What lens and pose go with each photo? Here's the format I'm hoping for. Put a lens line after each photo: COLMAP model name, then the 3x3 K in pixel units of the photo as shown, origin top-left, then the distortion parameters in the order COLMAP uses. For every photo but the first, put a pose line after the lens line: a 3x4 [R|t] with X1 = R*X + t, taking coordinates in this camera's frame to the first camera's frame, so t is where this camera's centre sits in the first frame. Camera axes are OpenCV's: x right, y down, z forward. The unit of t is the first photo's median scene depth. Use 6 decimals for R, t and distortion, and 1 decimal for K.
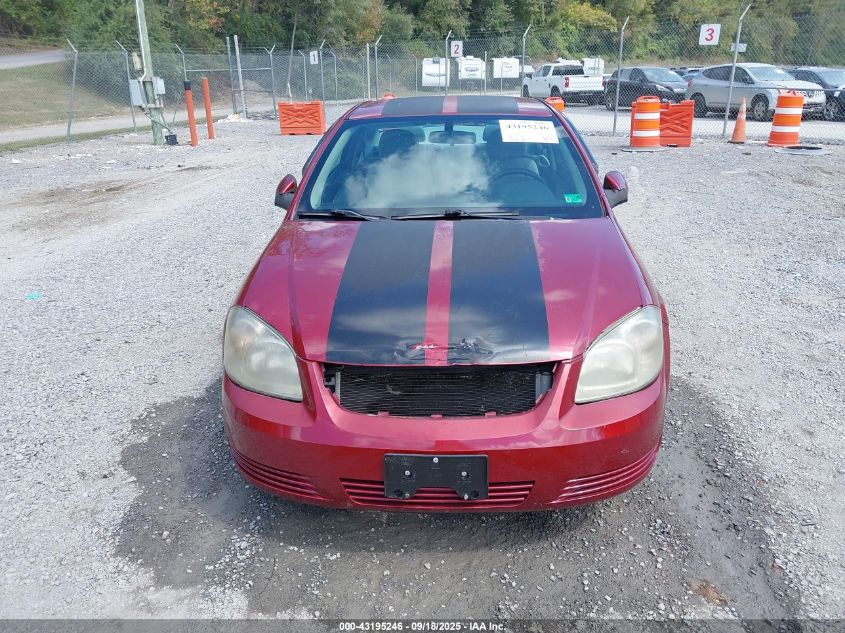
lens RADIAL K [[668.0, 0, 422.5], [0, 668.0, 316.5], [0, 0, 1]] dist [-0.003925, 0.003374]
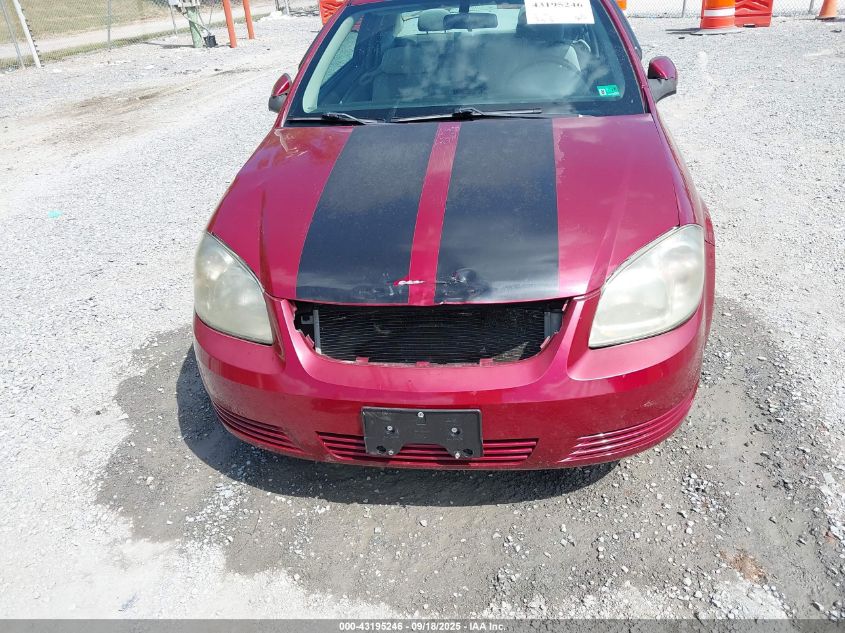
lens RADIAL K [[680.0, 0, 422.5], [0, 680.0, 316.5], [0, 0, 1]] dist [0.001278, -0.003235]
pose [[0.996717, -0.007026, -0.080657, 0.076480], [0.017980, 0.990560, 0.135896, -0.022604], [0.078941, -0.136900, 0.987434, 0.131475]]
